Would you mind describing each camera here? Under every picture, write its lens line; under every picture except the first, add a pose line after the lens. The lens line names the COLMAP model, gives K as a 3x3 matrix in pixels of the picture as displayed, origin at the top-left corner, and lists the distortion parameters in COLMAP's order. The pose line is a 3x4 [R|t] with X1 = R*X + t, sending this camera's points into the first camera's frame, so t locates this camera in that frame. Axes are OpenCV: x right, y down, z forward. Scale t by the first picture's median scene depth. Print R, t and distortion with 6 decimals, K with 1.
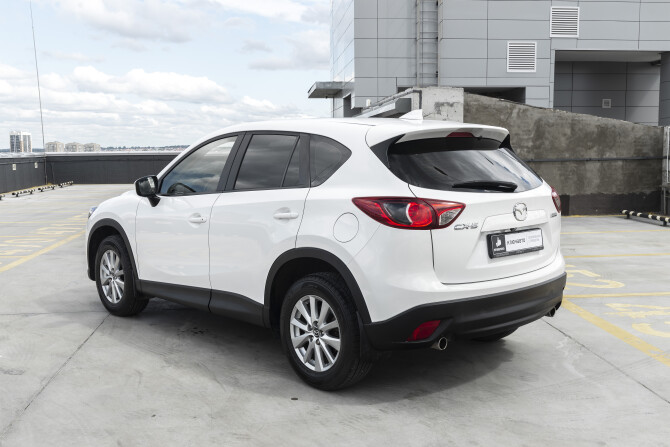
lens RADIAL K [[763.5, 0, 341.7], [0, 763.5, 223.5], [0, 0, 1]] dist [-0.006983, 0.008053]
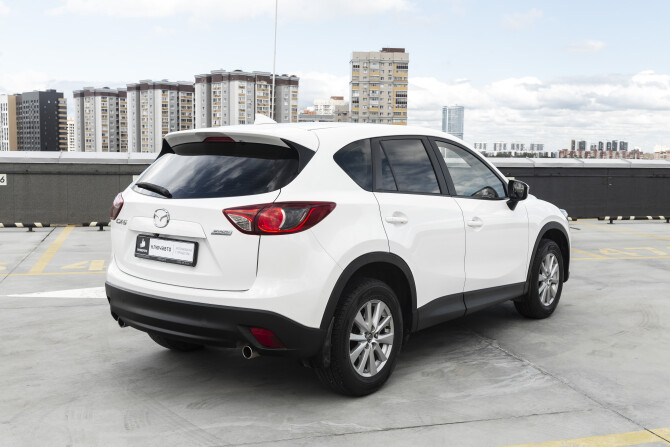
lens RADIAL K [[763.5, 0, 341.7], [0, 763.5, 223.5], [0, 0, 1]] dist [-0.006983, 0.008053]
pose [[0.171968, 0.117023, -0.978127, 0.925605], [-0.119839, 0.988030, 0.097139, -0.098980], [0.977786, 0.100513, 0.183933, 0.790743]]
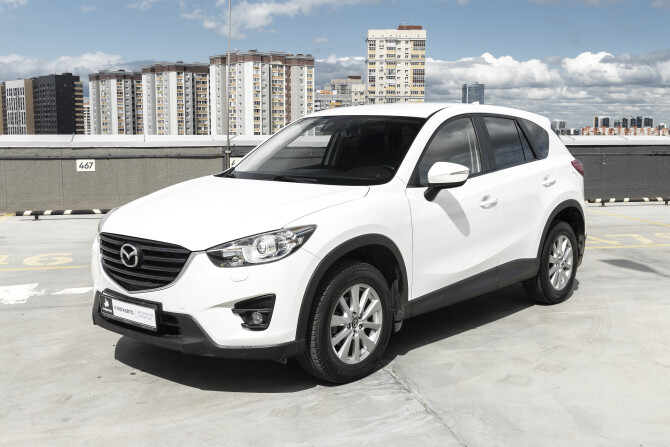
lens RADIAL K [[763.5, 0, 341.7], [0, 763.5, 223.5], [0, 0, 1]] dist [-0.006983, 0.008053]
pose [[0.143836, 0.140621, -0.979560, 0.768868], [-0.107705, 0.986197, 0.125758, -0.115149], [0.983723, 0.087415, 0.156996, 0.992372]]
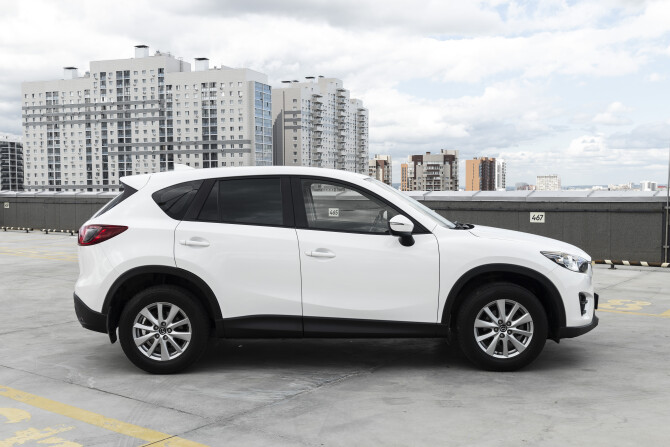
lens RADIAL K [[763.5, 0, 341.7], [0, 763.5, 223.5], [0, 0, 1]] dist [-0.006983, 0.008053]
pose [[-0.689400, 0.059542, -0.721930, 0.747910], [-0.056378, 0.989183, 0.135421, -0.205683], [0.722184, 0.134060, -0.678586, 1.815659]]
